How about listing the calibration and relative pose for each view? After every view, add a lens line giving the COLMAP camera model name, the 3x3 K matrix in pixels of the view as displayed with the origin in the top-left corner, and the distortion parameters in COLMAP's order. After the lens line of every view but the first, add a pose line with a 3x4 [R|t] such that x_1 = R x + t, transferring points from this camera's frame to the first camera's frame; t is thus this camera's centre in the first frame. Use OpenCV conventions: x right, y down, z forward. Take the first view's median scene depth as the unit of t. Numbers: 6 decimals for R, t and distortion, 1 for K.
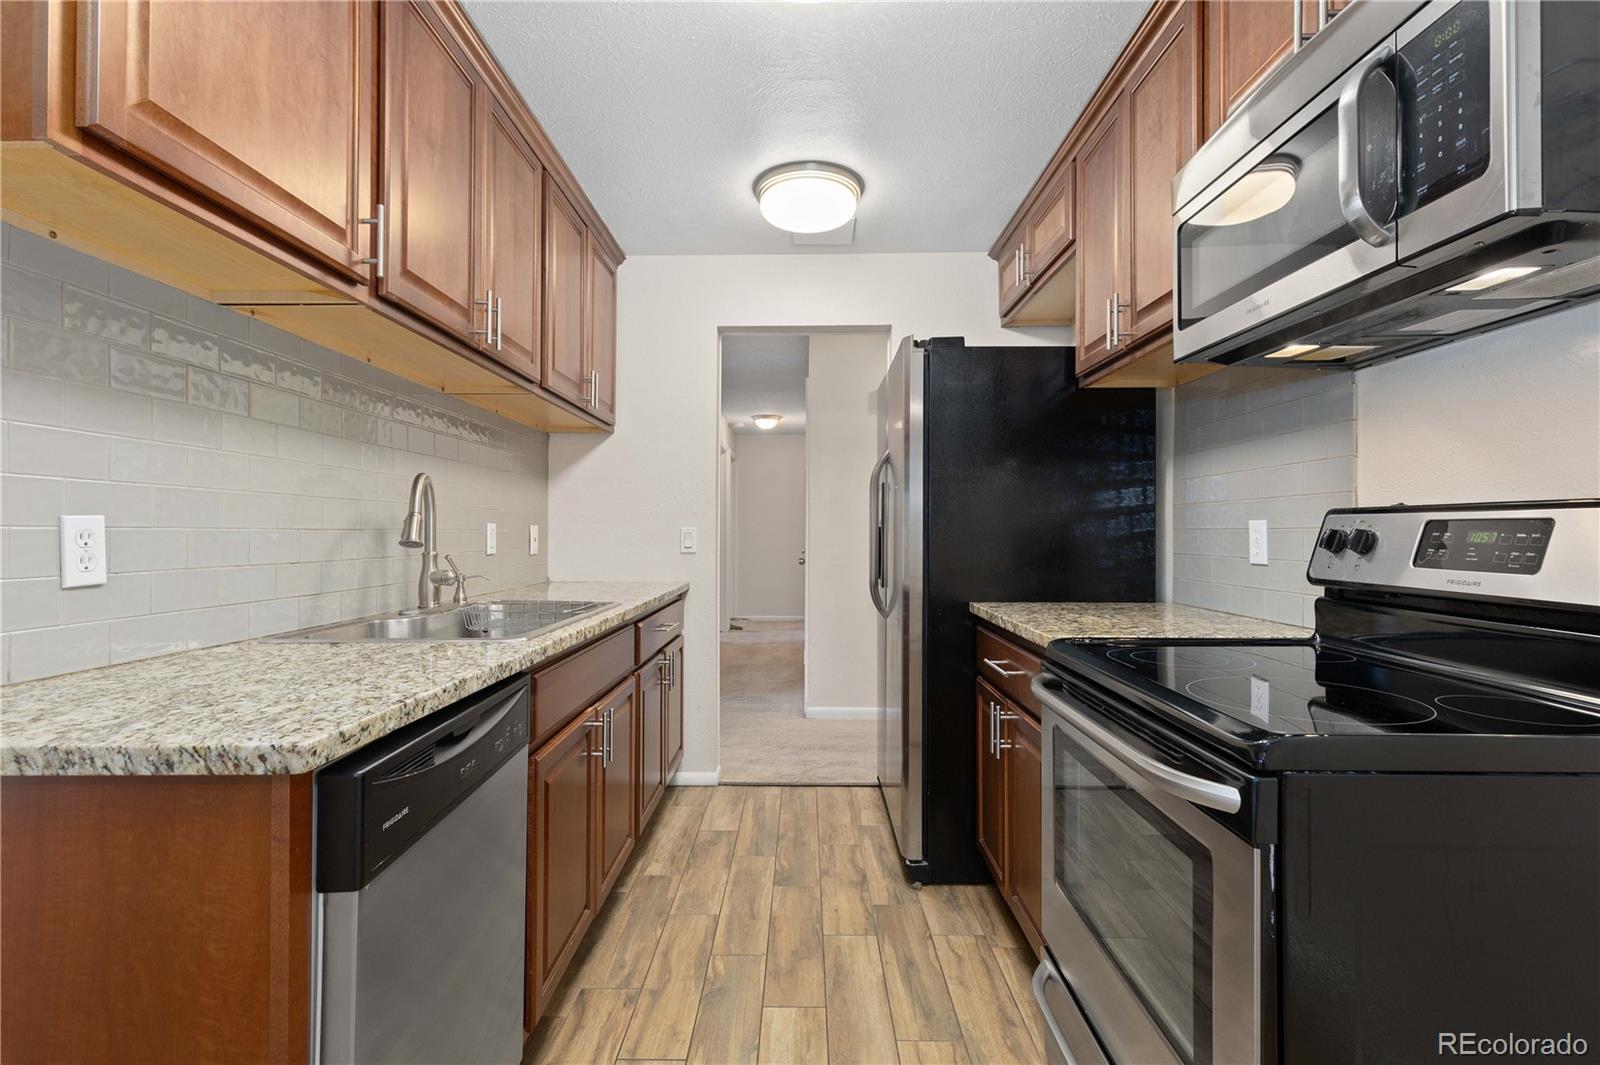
lens RADIAL K [[730.0, 0, 788.7], [0, 730.0, 526.5], [0, 0, 1]] dist [0.007376, -0.000597]
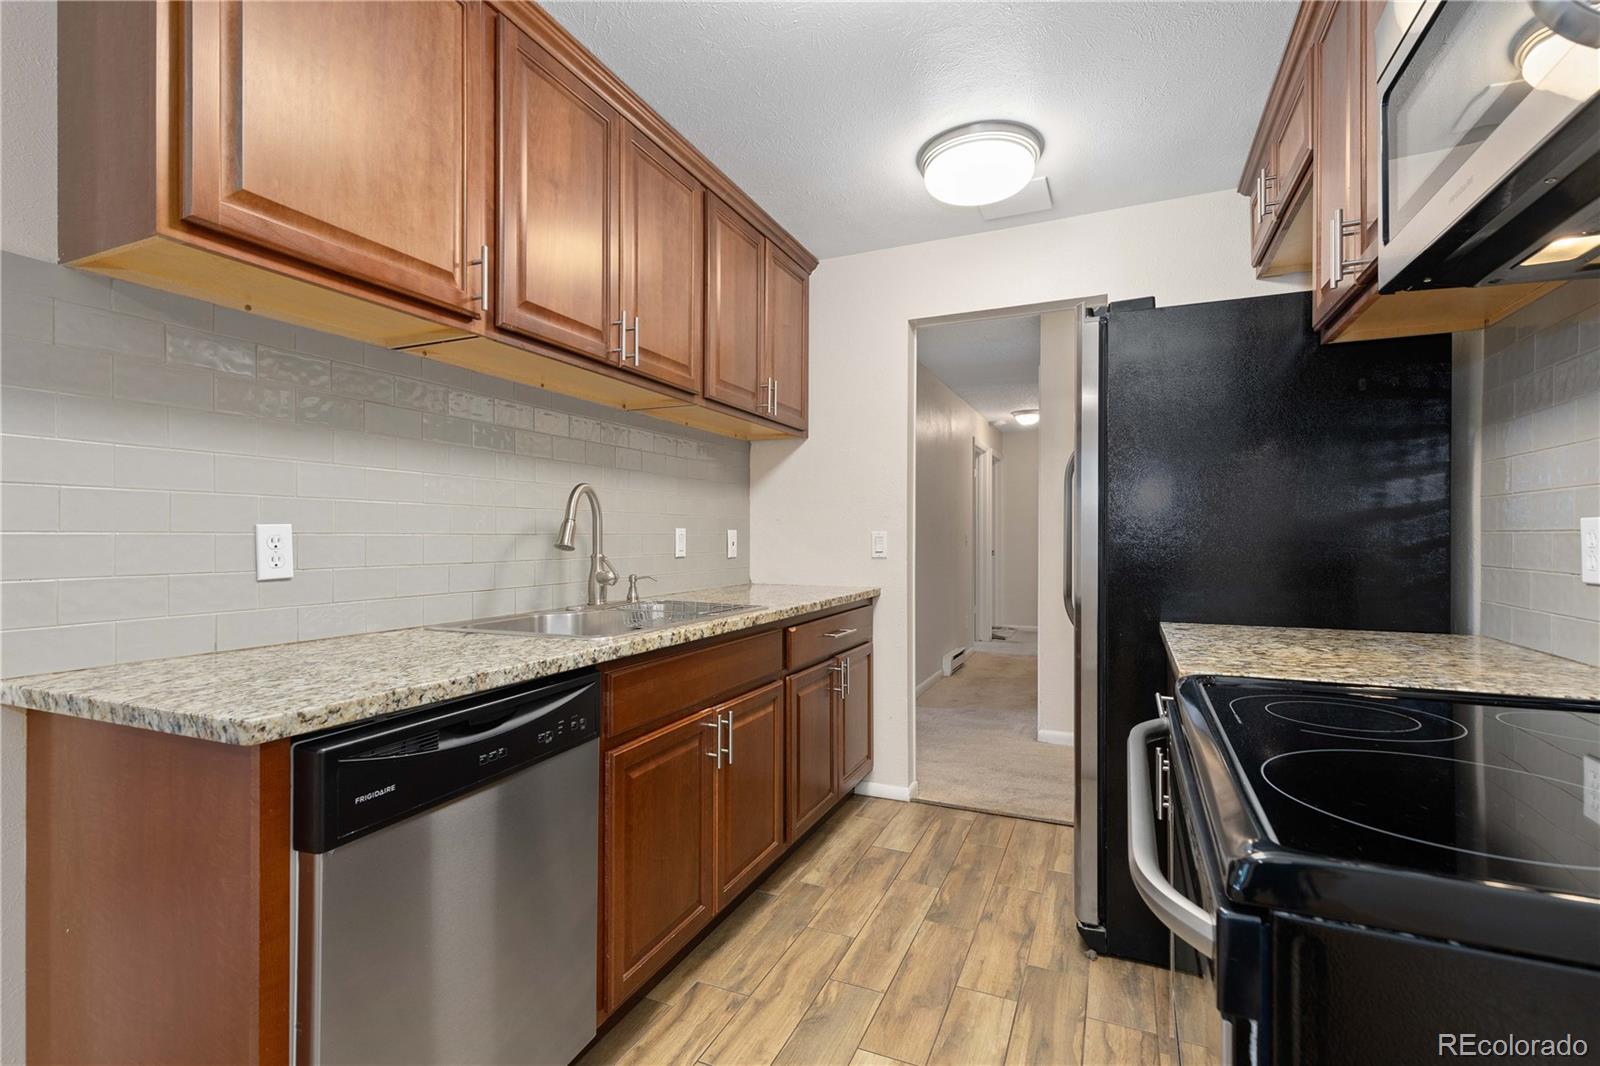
lens RADIAL K [[730.0, 0, 792.4], [0, 730.0, 535.6], [0, 0, 1]] dist [0.007376, -0.000597]
pose [[0.920258, -0.002183, -0.391306, 0.234000], [0.004793, 0.999972, 0.005694, 0.000999], [0.391283, -0.007116, 0.920243, 0.109746]]
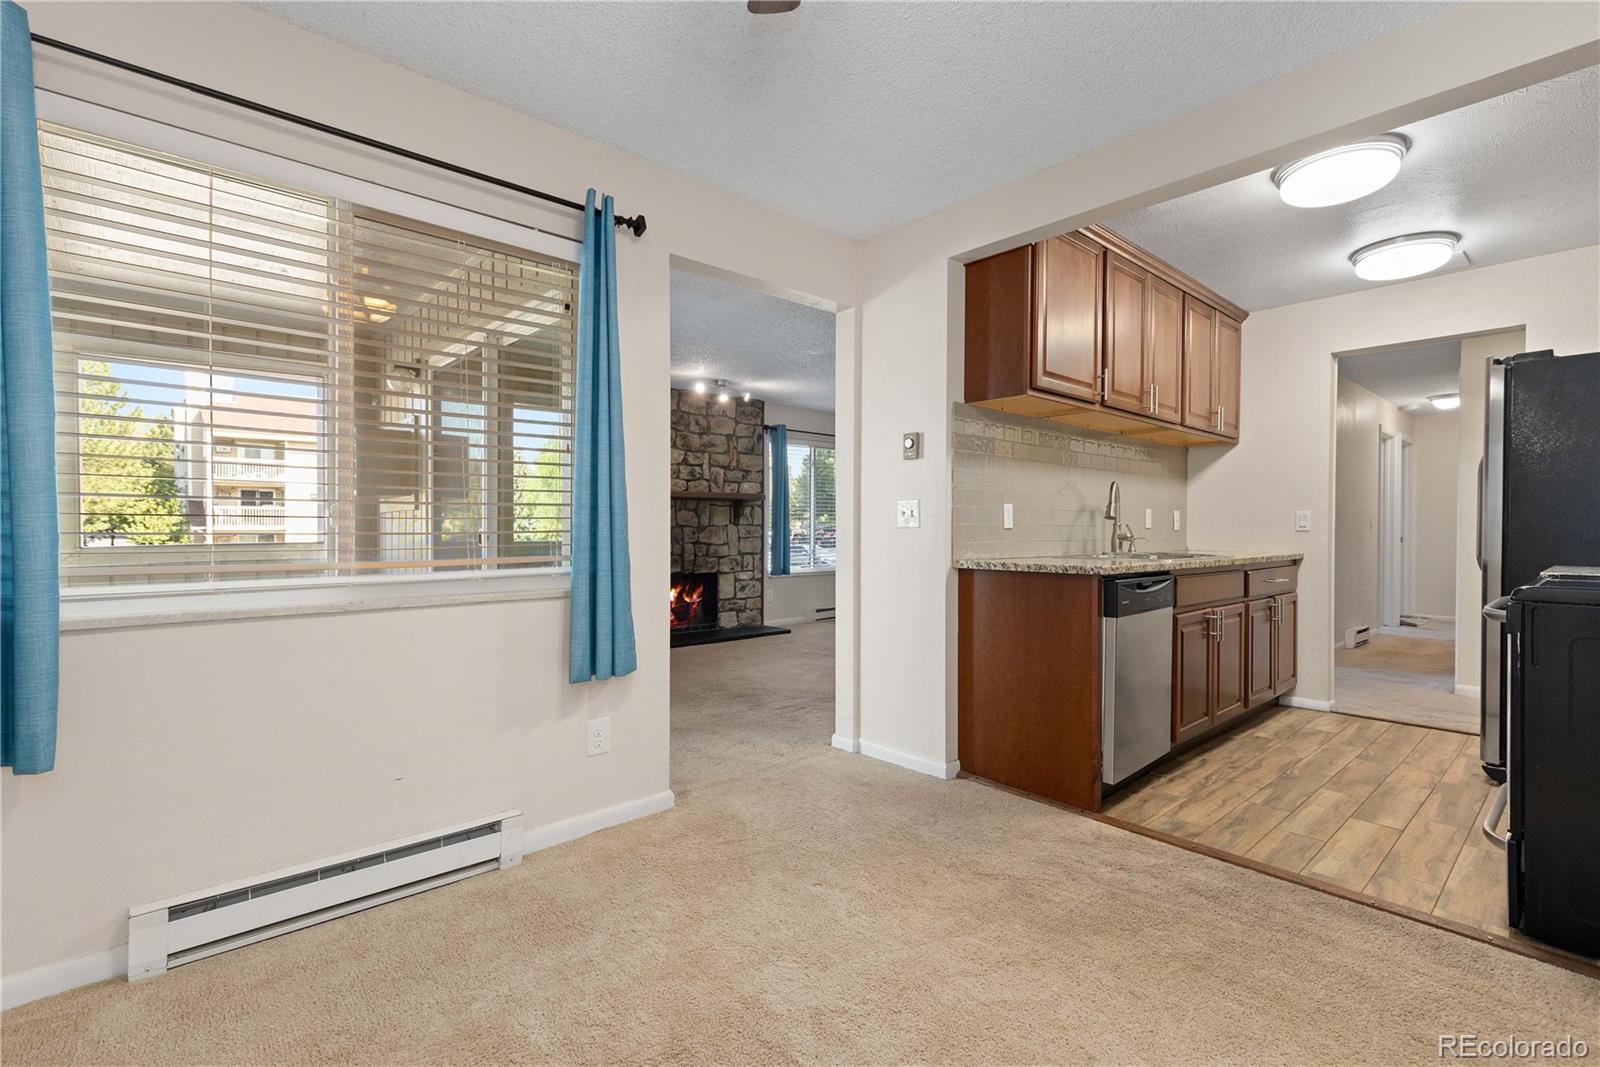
lens RADIAL K [[730.0, 0, 791.9], [0, 730.0, 528.4], [0, 0, 1]] dist [0.007376, -0.000597]
pose [[0.681142, 0.004336, -0.732138, 0.344824], [0.001515, 0.999972, 0.007332, 0.036390], [0.732150, -0.006103, 0.681116, -0.972702]]
